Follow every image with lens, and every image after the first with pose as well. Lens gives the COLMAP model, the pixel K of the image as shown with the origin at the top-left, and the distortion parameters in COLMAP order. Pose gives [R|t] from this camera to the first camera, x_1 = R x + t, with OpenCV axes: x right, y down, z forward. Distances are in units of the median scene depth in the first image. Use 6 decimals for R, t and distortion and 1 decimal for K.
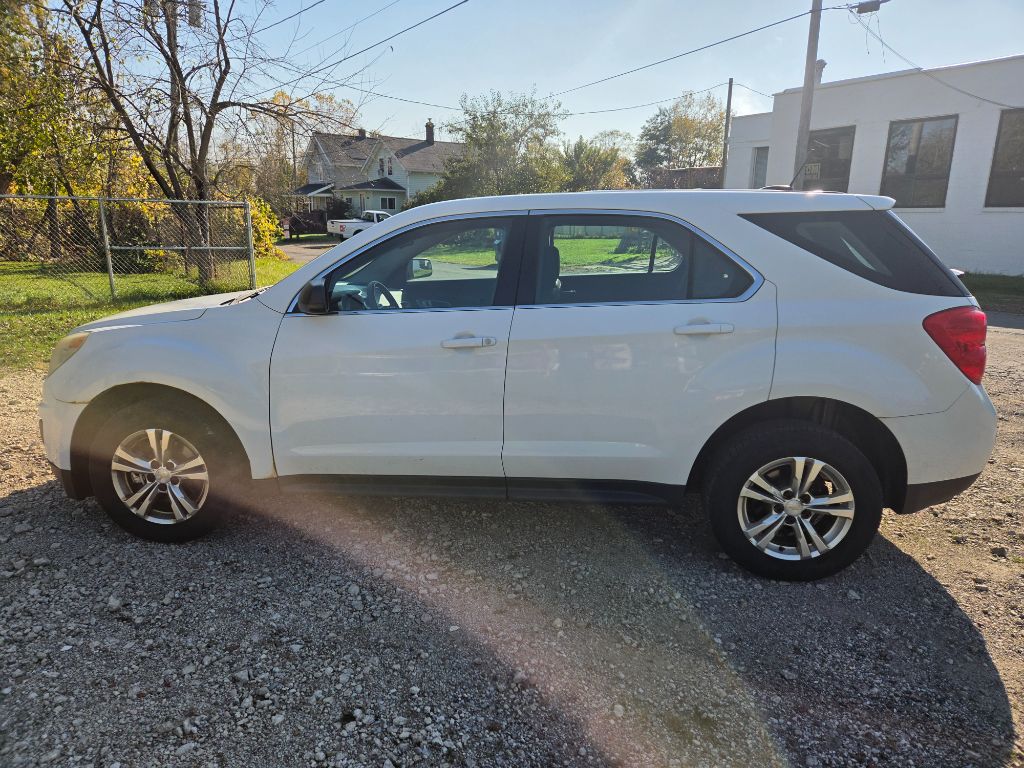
lens RADIAL K [[721.9, 0, 509.9], [0, 721.9, 407.4], [0, 0, 1]] dist [0.029860, -0.009951]
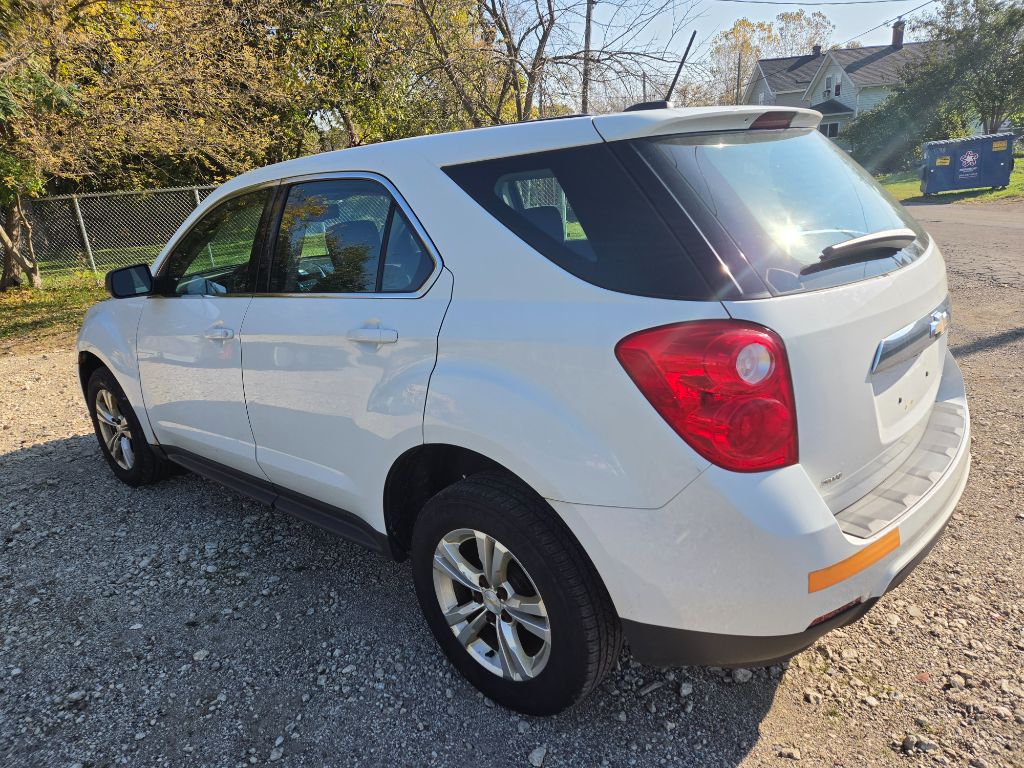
lens RADIAL K [[721.9, 0, 509.9], [0, 721.9, 407.4], [0, 0, 1]] dist [0.029860, -0.009951]
pose [[0.792044, 0.115054, -0.599524, 0.100825], [-0.067000, 0.992530, 0.101959, -0.014439], [0.606776, -0.040588, 0.793836, 0.060772]]
